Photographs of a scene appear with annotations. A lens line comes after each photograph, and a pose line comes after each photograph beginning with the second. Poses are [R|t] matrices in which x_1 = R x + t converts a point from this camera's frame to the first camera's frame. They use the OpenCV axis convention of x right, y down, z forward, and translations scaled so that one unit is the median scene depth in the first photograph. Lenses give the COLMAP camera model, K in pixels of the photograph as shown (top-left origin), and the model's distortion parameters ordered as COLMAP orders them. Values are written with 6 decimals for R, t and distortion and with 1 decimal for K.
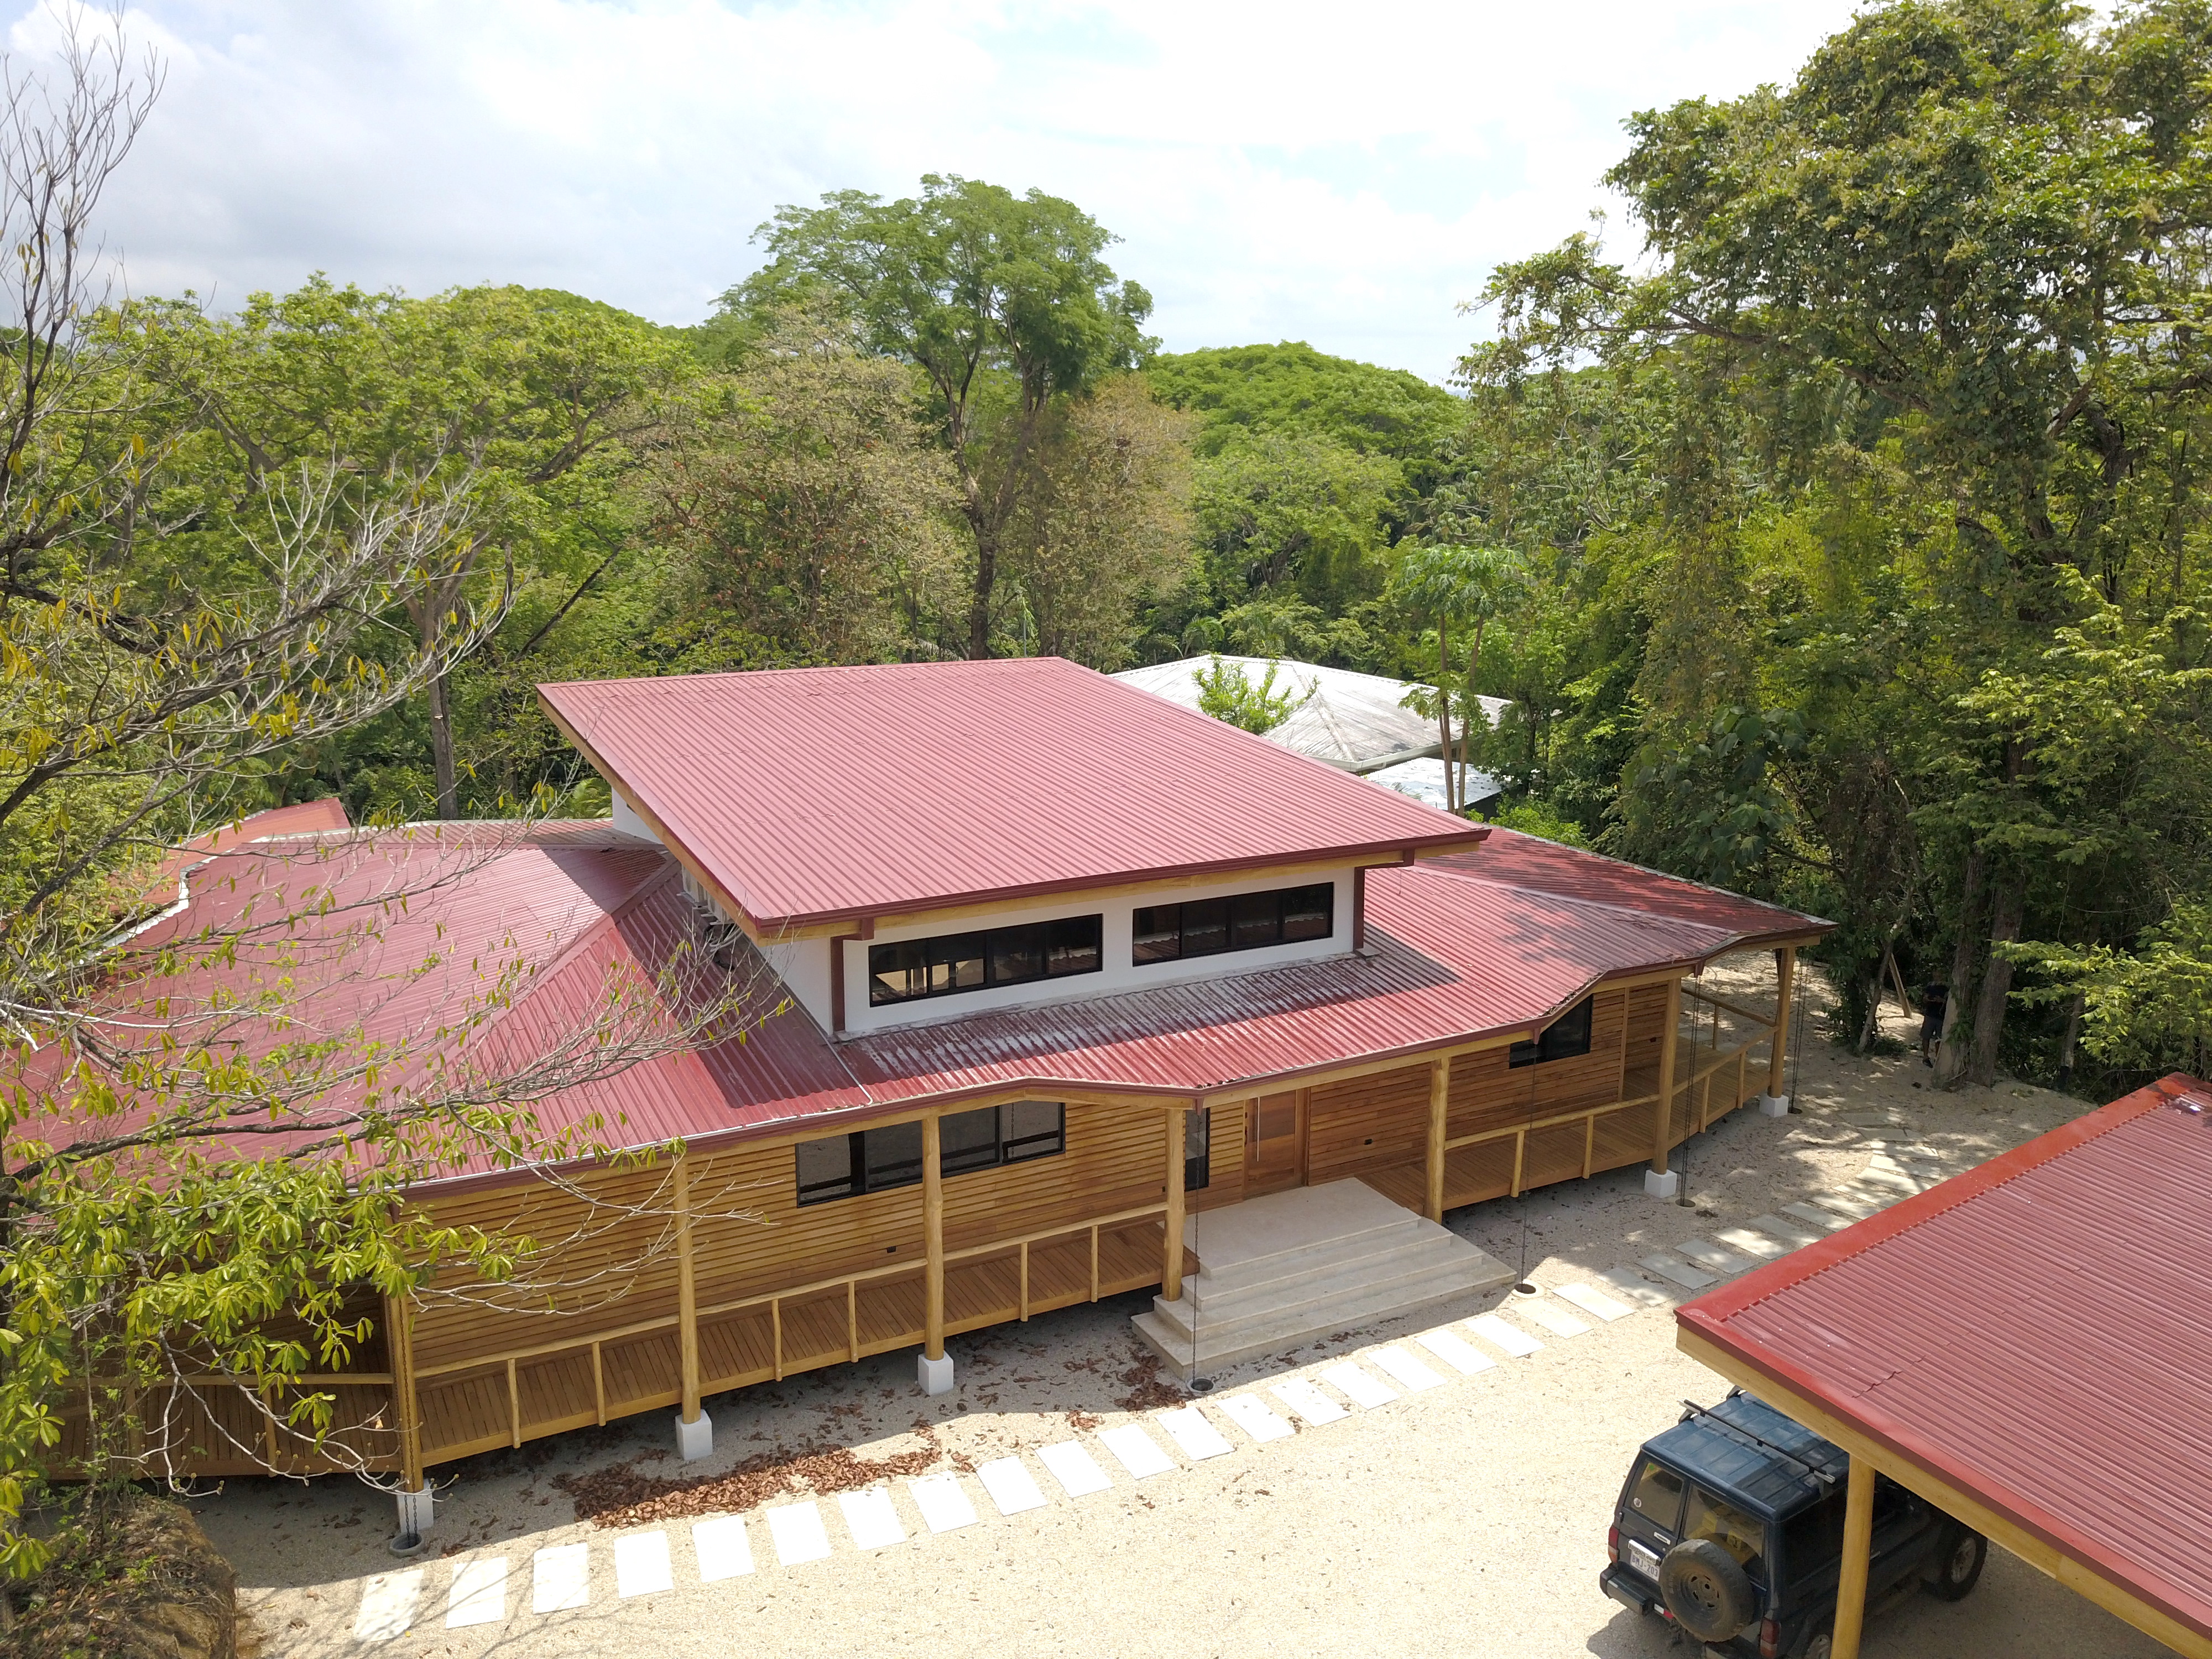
lens RADIAL K [[1717.9, 0, 1106.0], [0, 1717.9, 829.5], [0, 0, 1]] dist [0.004090, 0.003073]
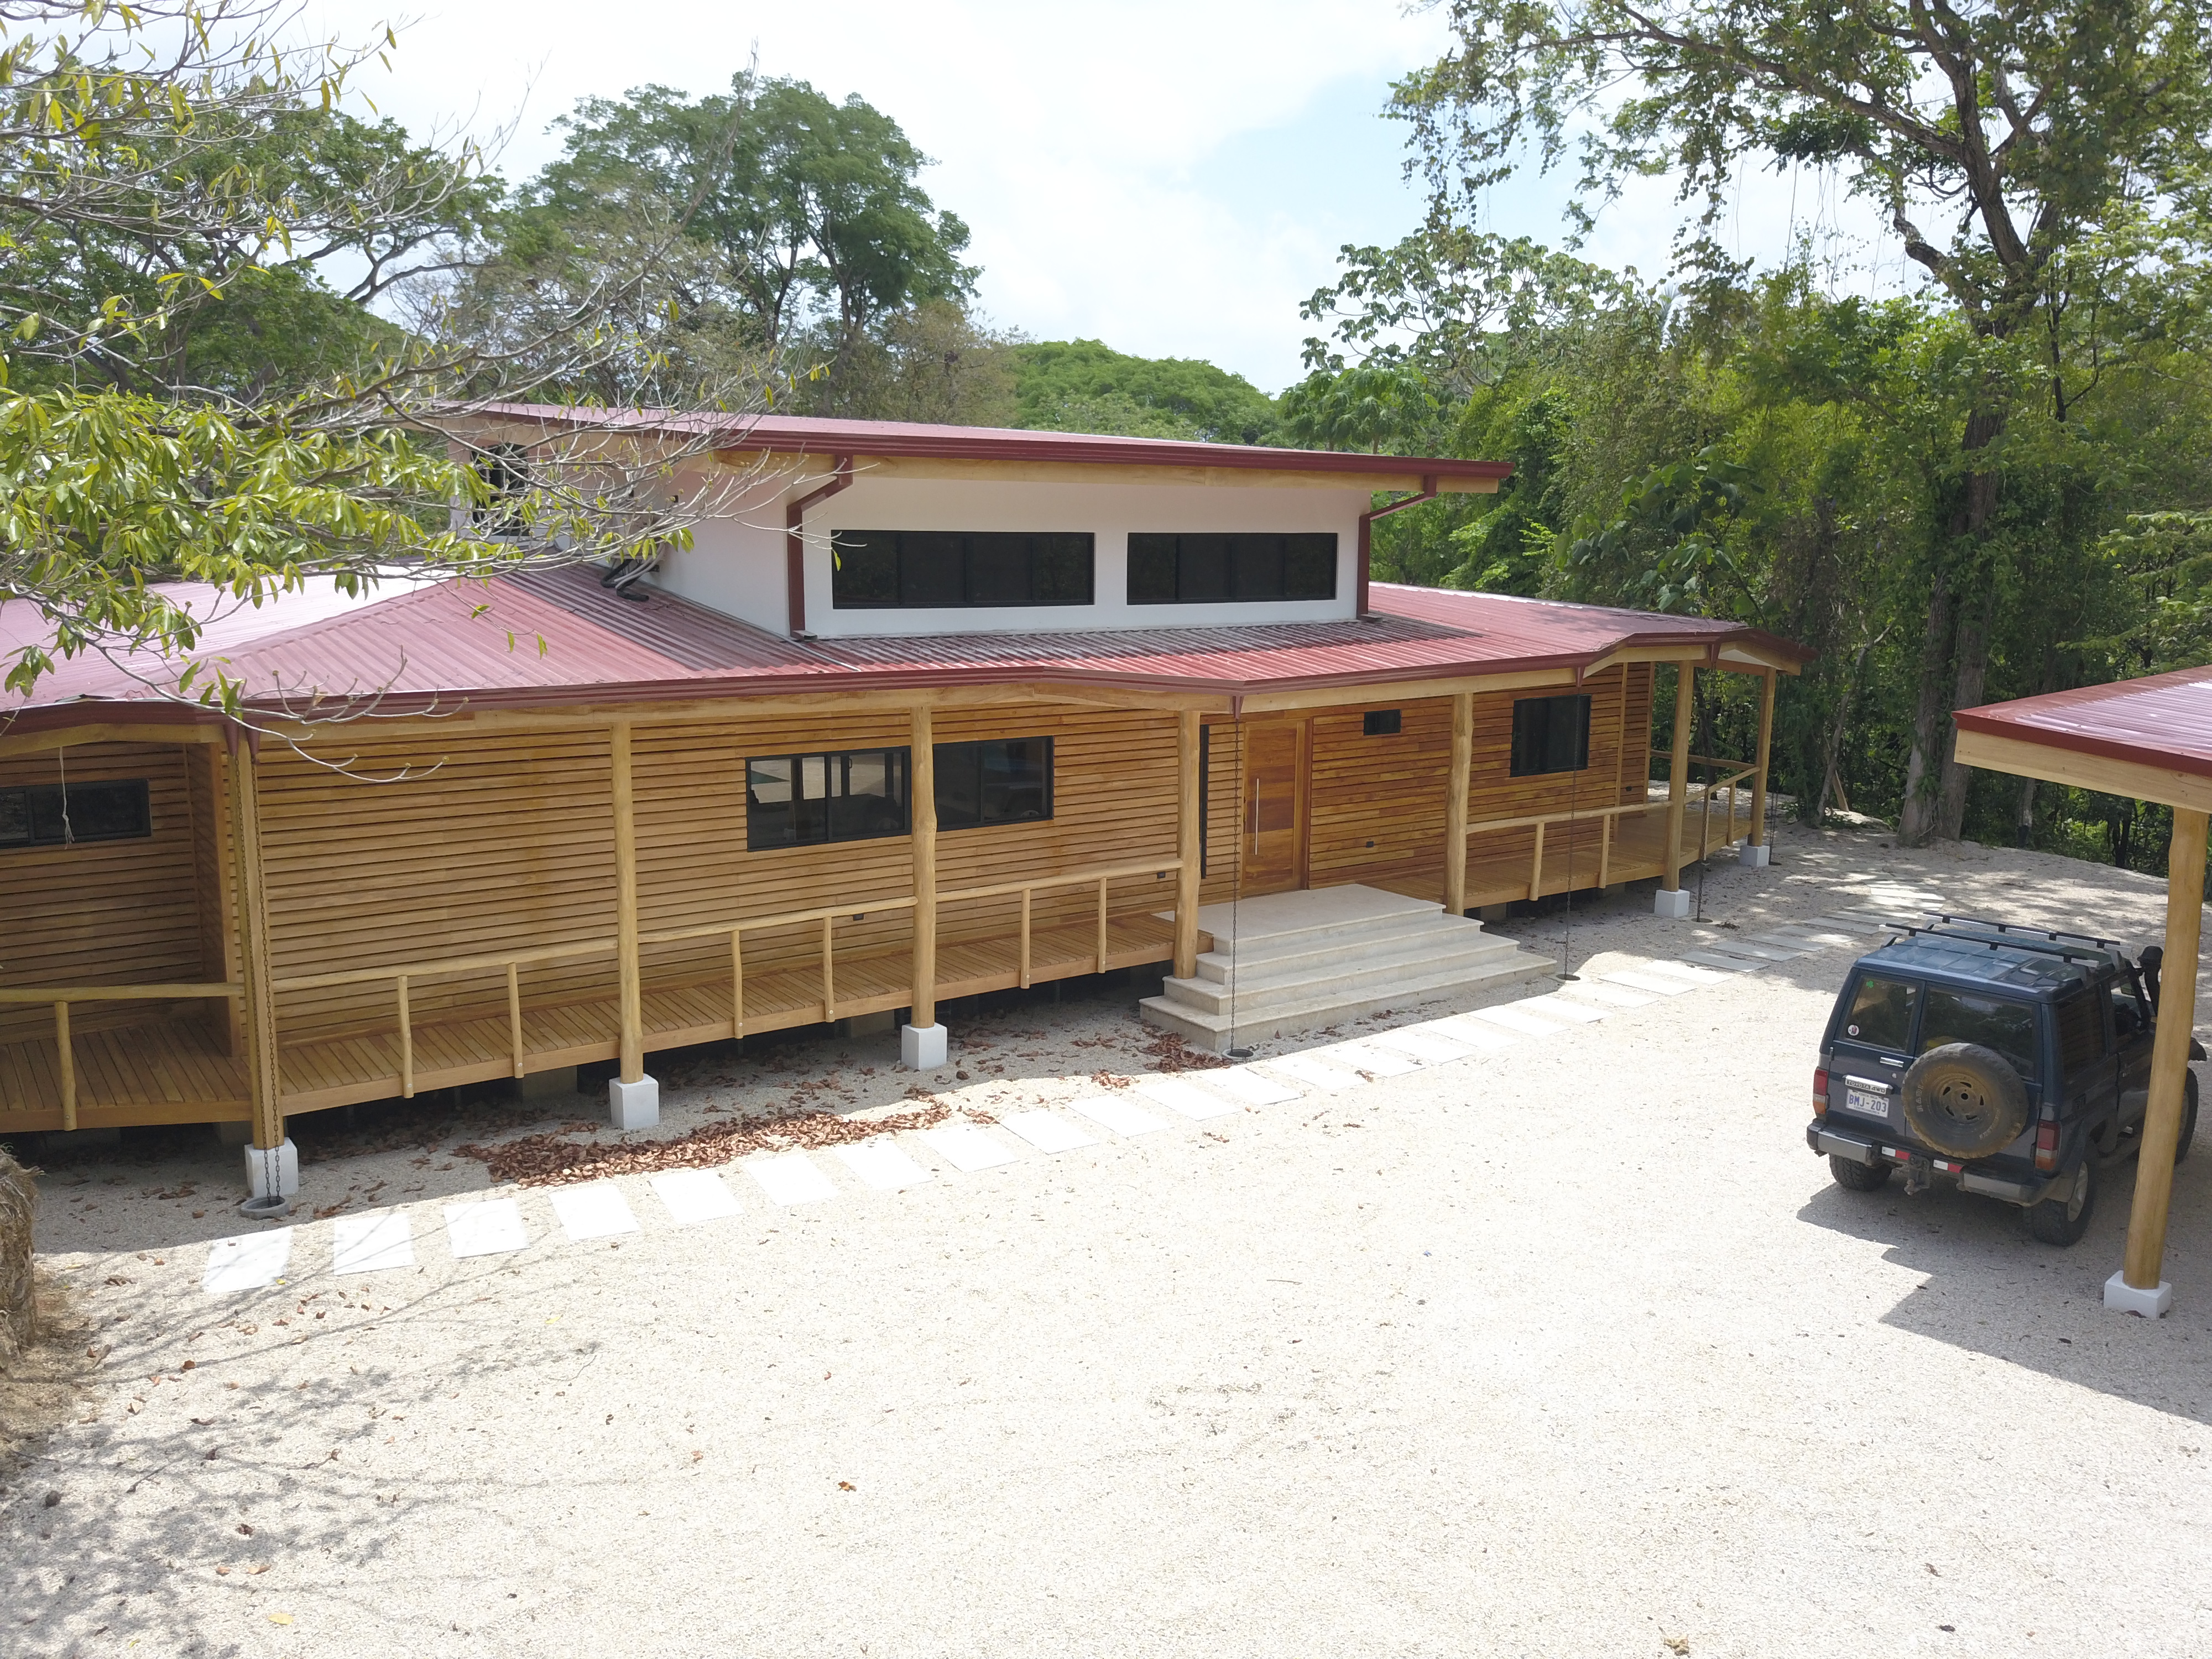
lens RADIAL K [[1713.7, 0, 1106.0], [0, 1713.7, 829.5], [0, 0, 1]] dist [-0.000308, -0.005250]
pose [[0.990364, -0.016502, 0.137506, -0.125338], [0.022804, 0.998754, -0.044386, 0.254624], [-0.136602, 0.047094, 0.989506, 0.179360]]
